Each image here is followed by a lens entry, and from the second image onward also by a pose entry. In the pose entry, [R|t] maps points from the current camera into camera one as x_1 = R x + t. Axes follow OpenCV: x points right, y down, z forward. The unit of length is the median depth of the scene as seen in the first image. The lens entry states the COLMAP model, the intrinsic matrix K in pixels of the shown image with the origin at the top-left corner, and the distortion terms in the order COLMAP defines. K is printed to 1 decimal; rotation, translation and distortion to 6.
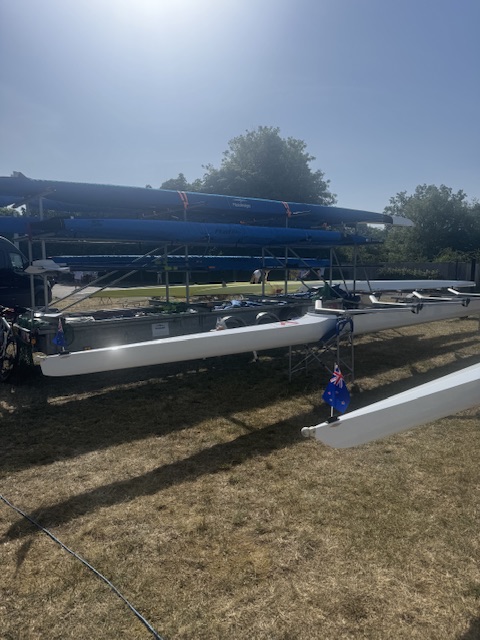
lens RADIAL K [[445.3, 0, 242.8], [0, 445.3, 332.6], [0, 0, 1]] dist [0.040968, -0.076781]
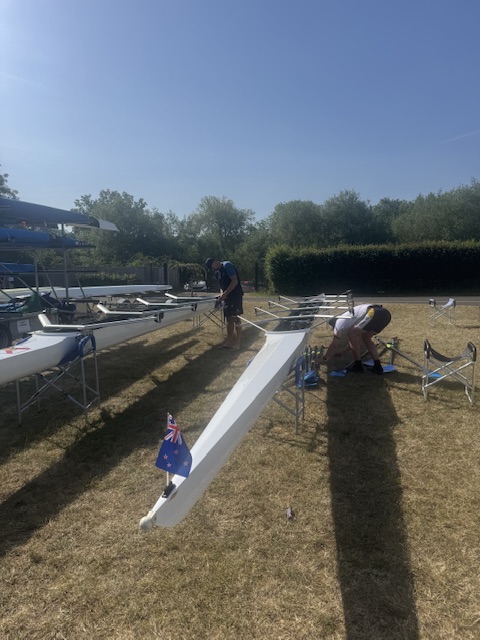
lens RADIAL K [[445.3, 0, 242.8], [0, 445.3, 332.6], [0, 0, 1]] dist [0.040968, -0.076781]
pose [[0.785838, -0.094050, 0.611239, -0.046786], [0.098805, 0.994766, 0.026034, -0.024704], [-0.610488, 0.039935, 0.791018, 0.127338]]
